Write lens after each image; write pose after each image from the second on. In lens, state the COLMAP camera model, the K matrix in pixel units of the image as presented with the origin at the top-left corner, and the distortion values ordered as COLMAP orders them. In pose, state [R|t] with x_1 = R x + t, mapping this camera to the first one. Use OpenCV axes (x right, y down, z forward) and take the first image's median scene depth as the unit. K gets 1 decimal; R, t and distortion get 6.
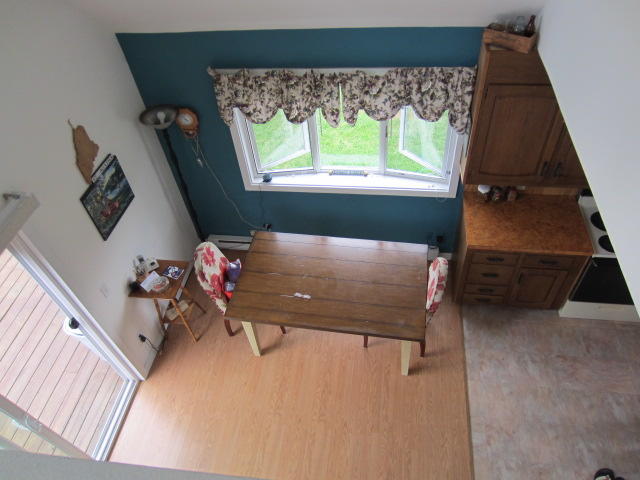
lens RADIAL K [[454.4, 0, 315.9], [0, 454.4, 240.4], [0, 0, 1]] dist [-0.004702, -0.000278]
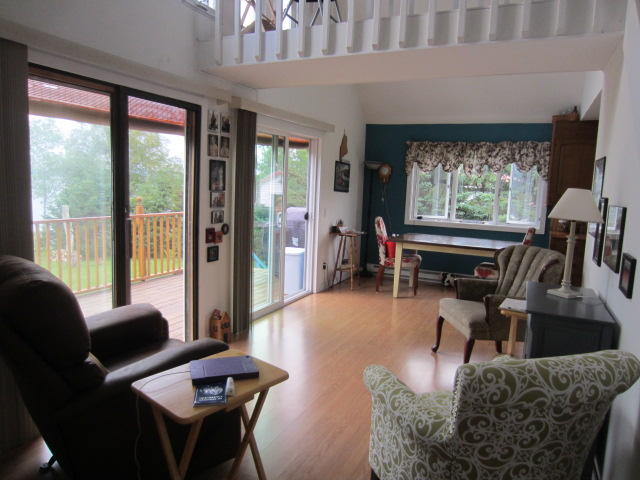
lens RADIAL K [[454.4, 0, 322.0], [0, 454.4, 238.8], [0, 0, 1]] dist [-0.004702, -0.000278]
pose [[0.950515, 0.156602, -0.268323, 0.009647], [-0.292969, 0.739242, -0.606374, 1.265084], [0.103397, 0.654978, 0.748540, -0.250287]]
